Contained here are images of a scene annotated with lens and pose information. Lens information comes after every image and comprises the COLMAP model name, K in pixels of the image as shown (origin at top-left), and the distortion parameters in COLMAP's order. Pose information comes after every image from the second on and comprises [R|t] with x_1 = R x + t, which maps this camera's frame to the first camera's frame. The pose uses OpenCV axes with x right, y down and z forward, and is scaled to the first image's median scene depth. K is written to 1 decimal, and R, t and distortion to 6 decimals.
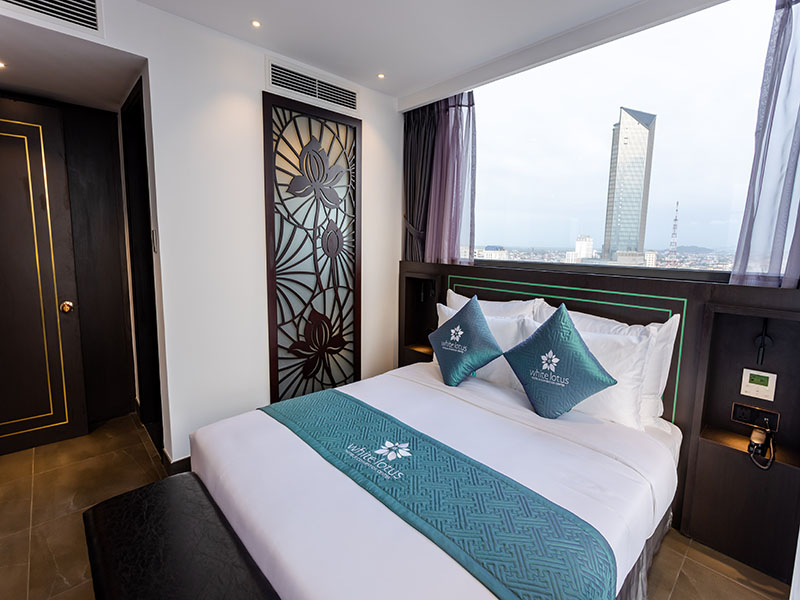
lens RADIAL K [[377.2, 0, 396.0], [0, 377.2, 284.3], [0, 0, 1]] dist [-0.001246, 0.001032]
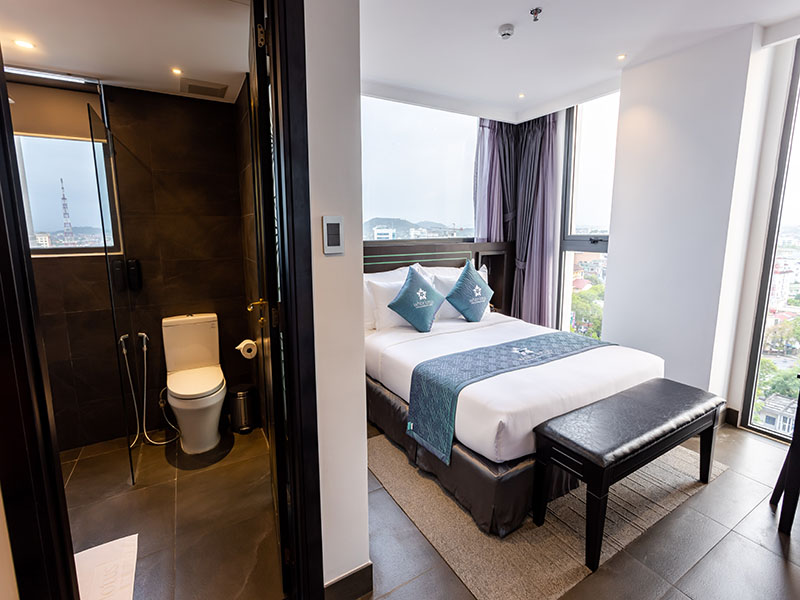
lens RADIAL K [[377.2, 0, 396.0], [0, 377.2, 284.3], [0, 0, 1]] dist [-0.001246, 0.001032]
pose [[0.218755, -0.166657, 0.961443, -0.942463], [0.117445, 0.982641, 0.143610, -0.090630], [-0.968686, 0.081502, 0.234530, 0.619525]]
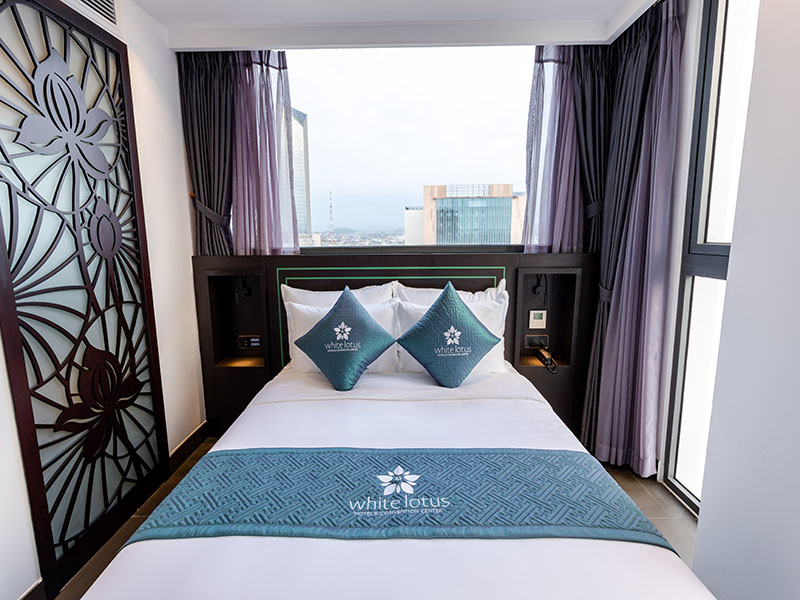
lens RADIAL K [[378.6, 0, 397.7], [0, 378.6, 282.0], [0, 0, 1]] dist [0.001208, 0.000453]
pose [[0.692926, -0.124486, 0.710181, -0.299696], [0.101372, 0.992019, 0.074980, -0.031543], [-0.713847, 0.020037, 0.700015, 0.225255]]
